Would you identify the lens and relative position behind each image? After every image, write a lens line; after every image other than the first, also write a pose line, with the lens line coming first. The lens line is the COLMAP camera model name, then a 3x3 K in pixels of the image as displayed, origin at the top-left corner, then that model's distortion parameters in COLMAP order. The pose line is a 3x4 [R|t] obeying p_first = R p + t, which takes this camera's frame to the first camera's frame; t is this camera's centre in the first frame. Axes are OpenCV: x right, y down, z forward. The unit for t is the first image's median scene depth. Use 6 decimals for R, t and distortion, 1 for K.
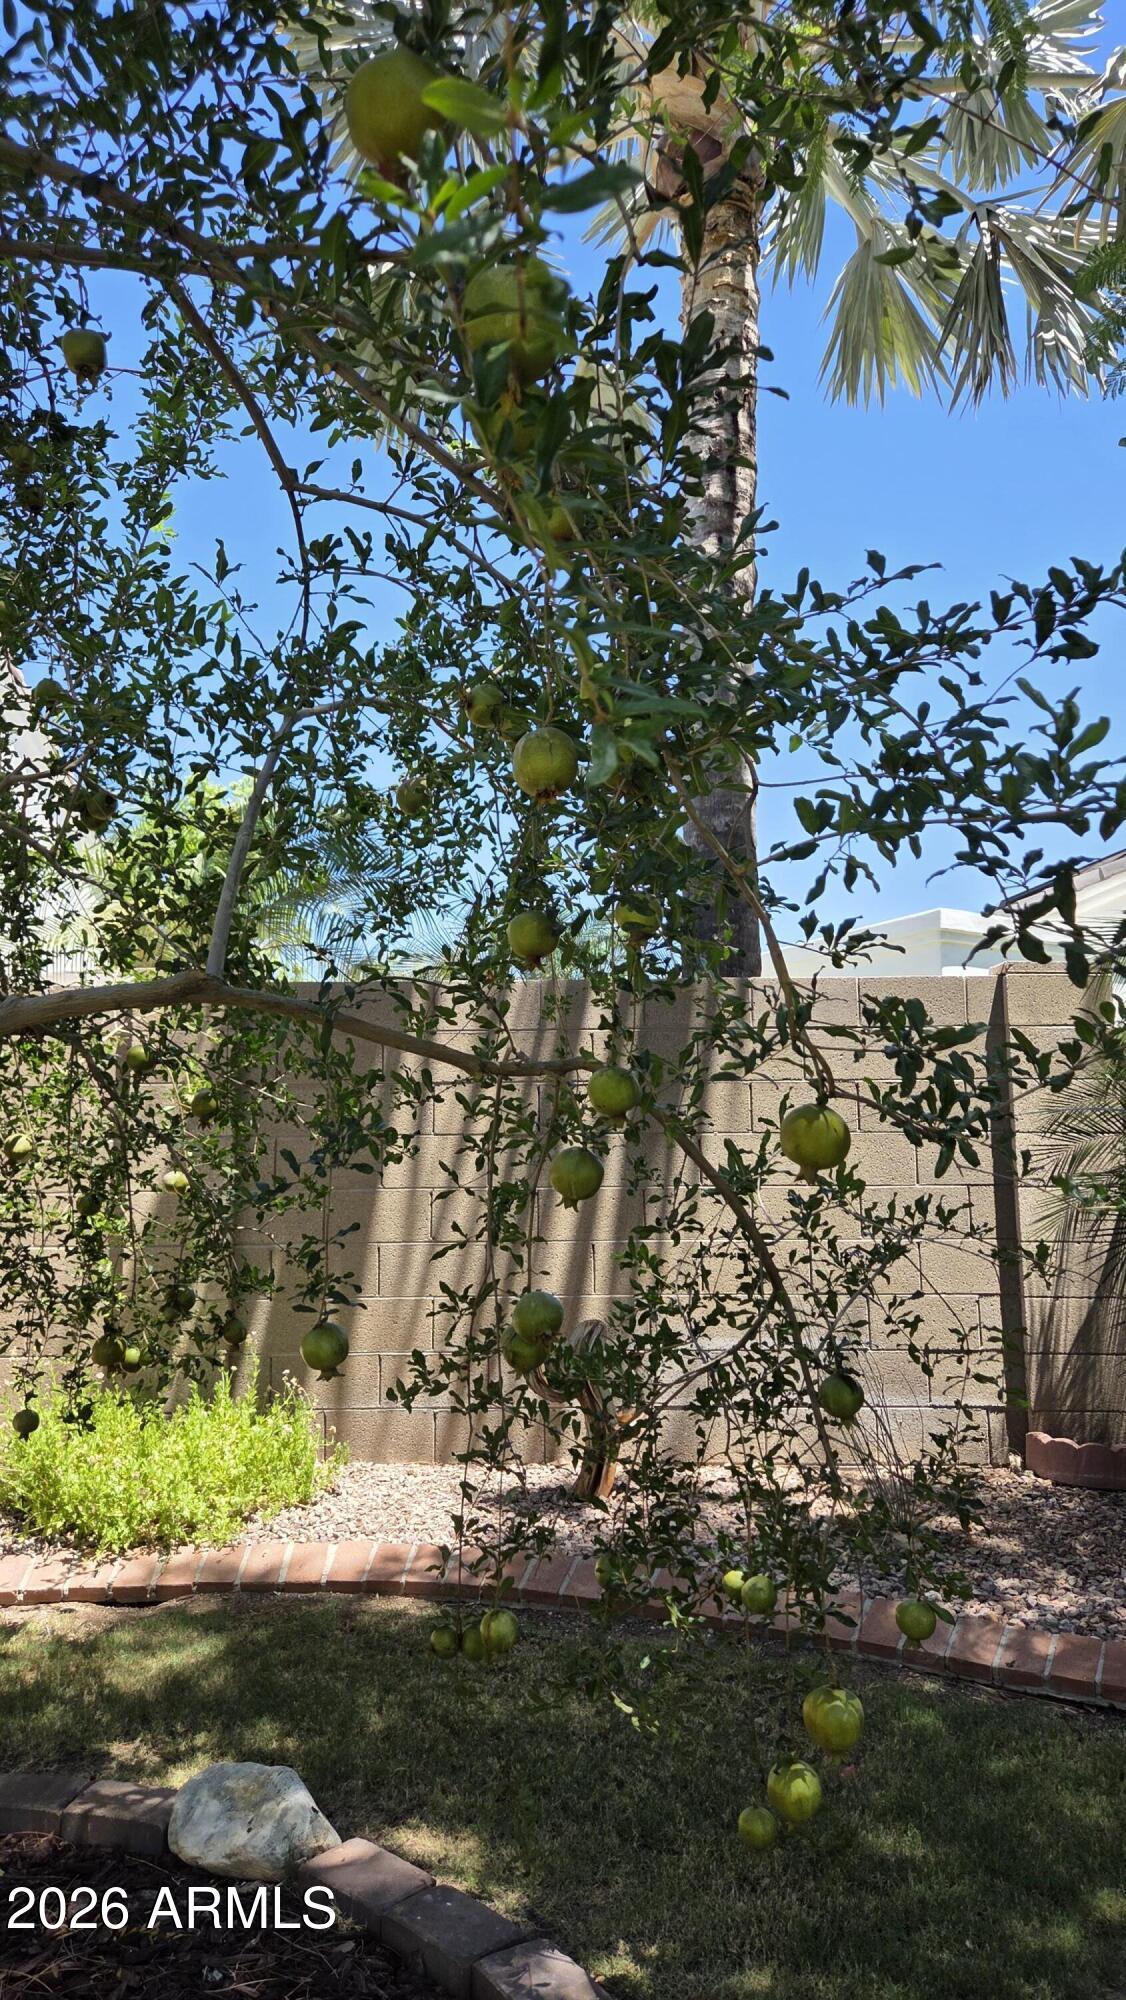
lens RADIAL K [[1314.7, 0, 562.3], [0, 1314.7, 1000.1], [0, 0, 1]] dist [0.041489, -0.034999]
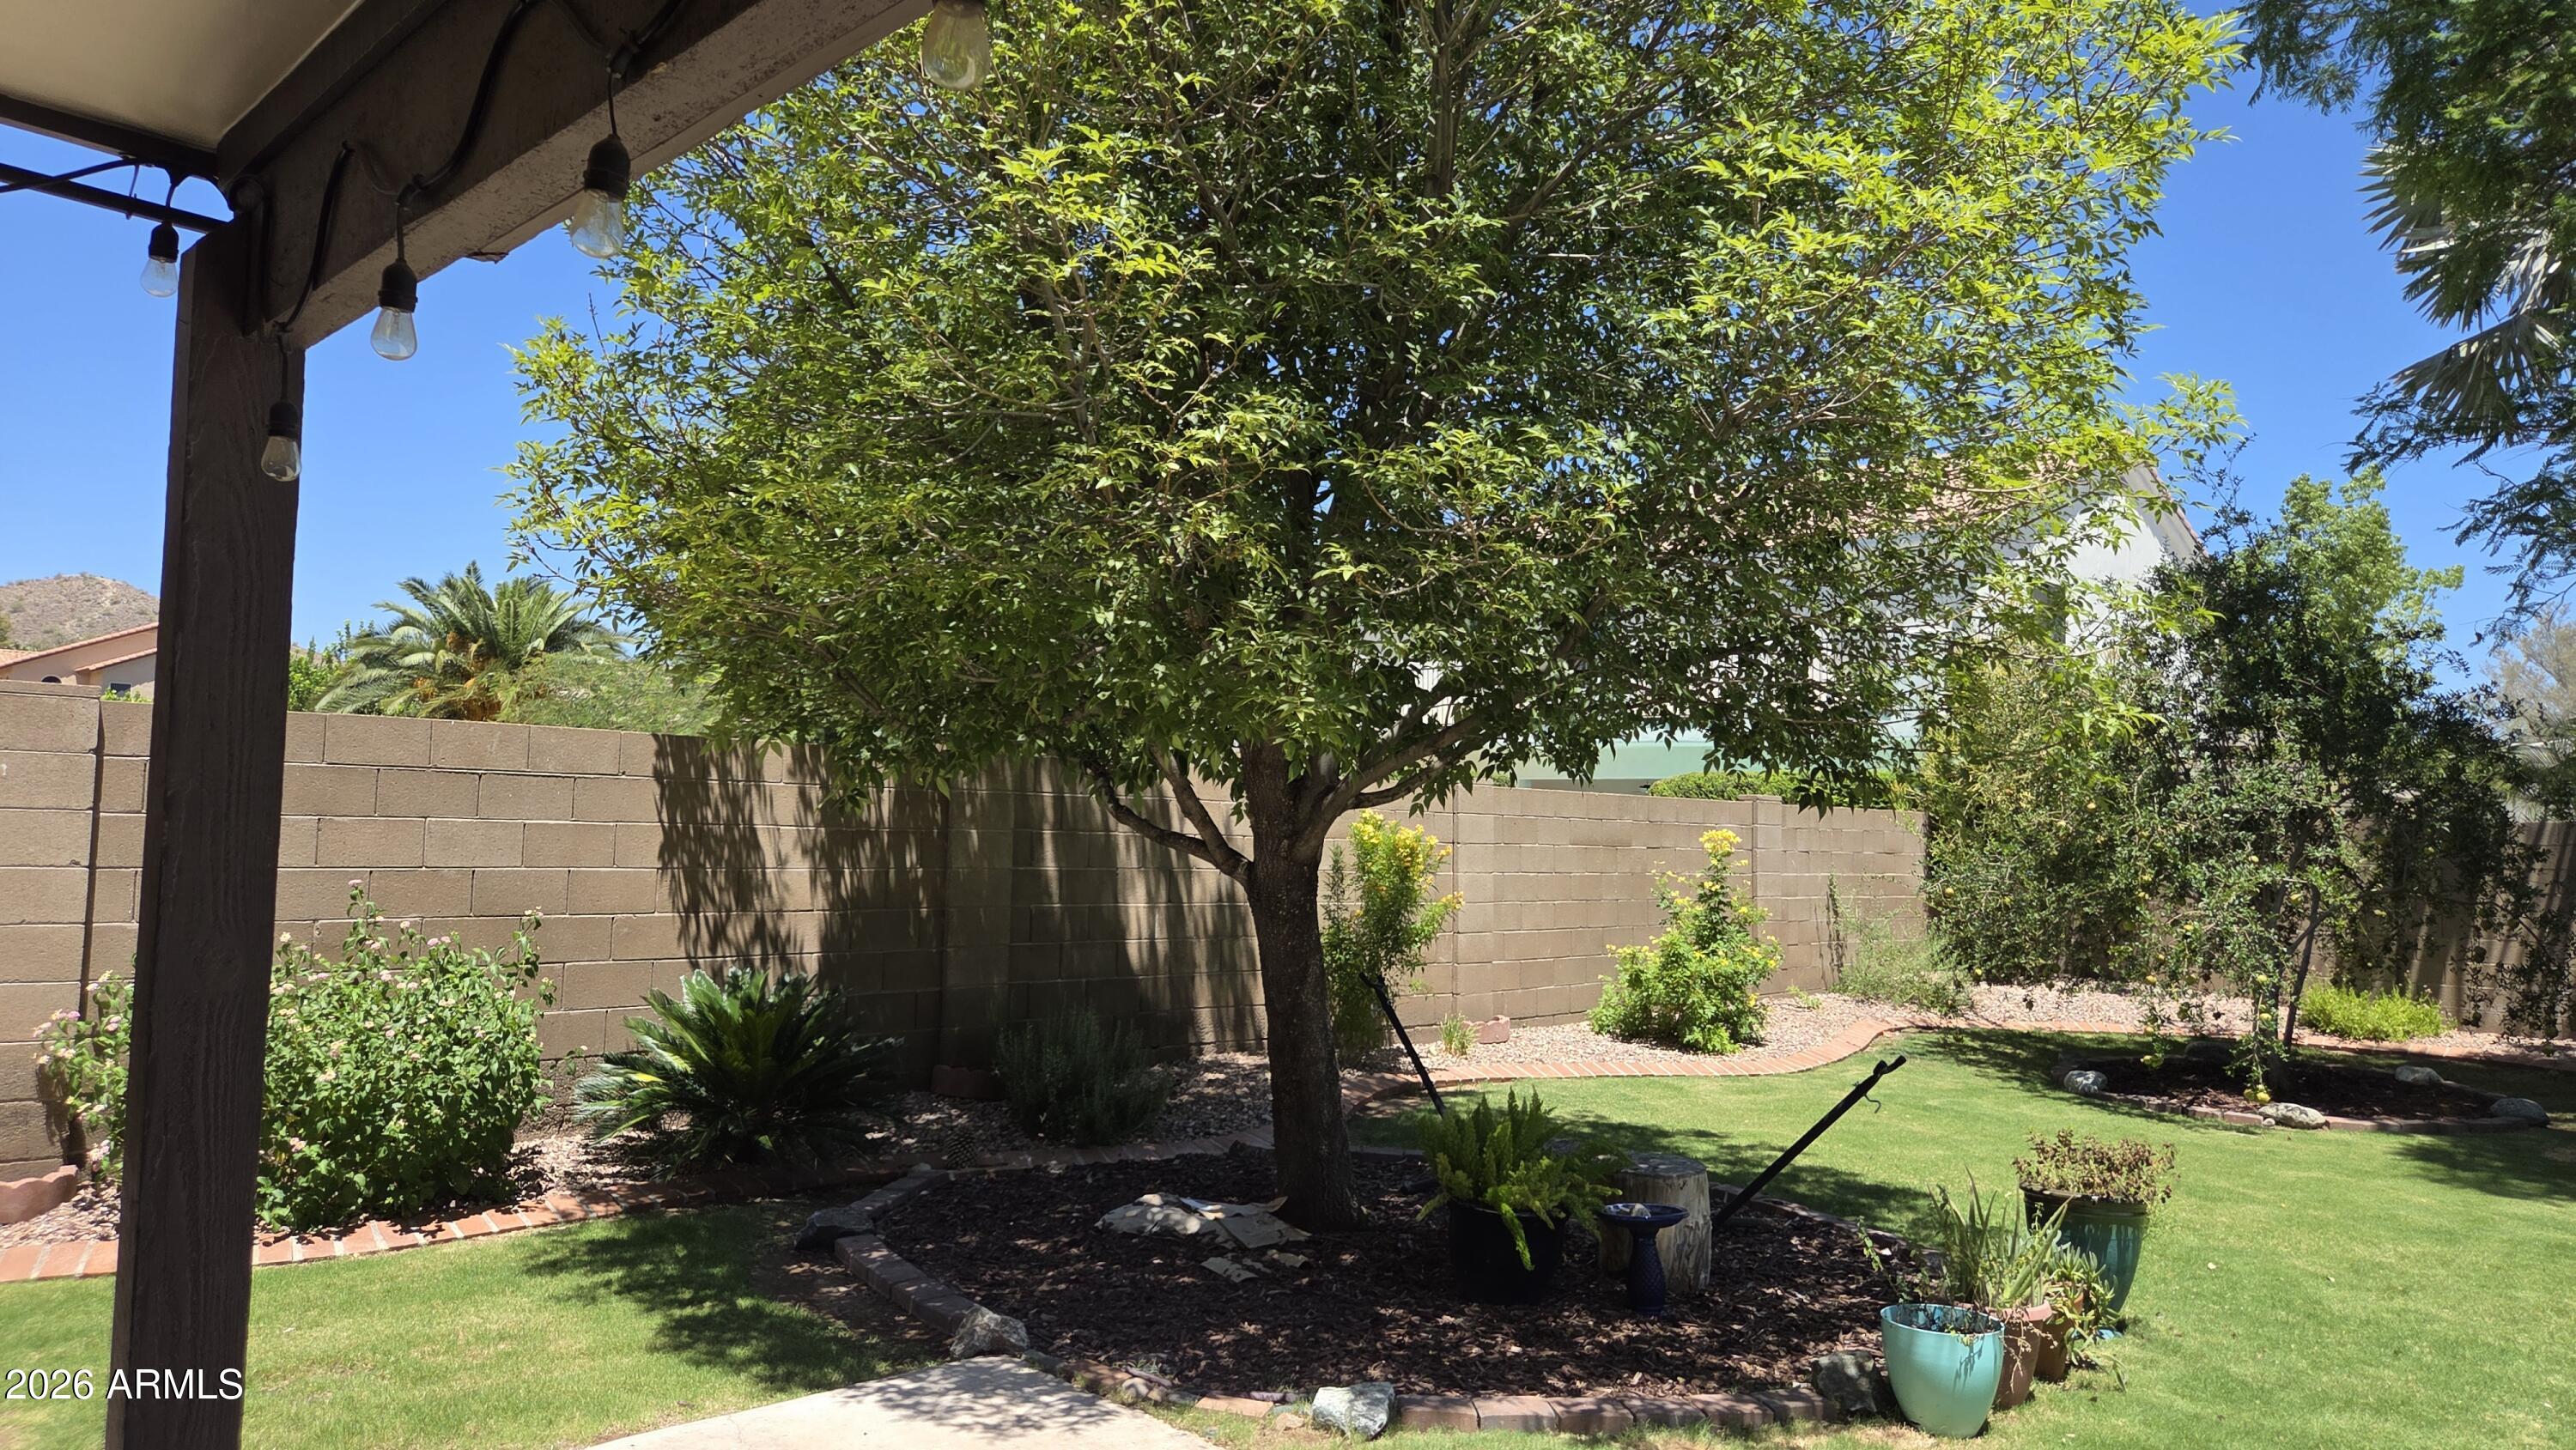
lens RADIAL K [[1693.1, 0, 1271.9], [0, 1693.1, 724.8], [0, 0, 1]] dist [0.041489, -0.034999]
pose [[0.700465, -0.018854, -0.713437, 0.643598], [0.067467, 0.996924, 0.039895, -0.538671], [0.710490, -0.076078, 0.699582, -3.076874]]
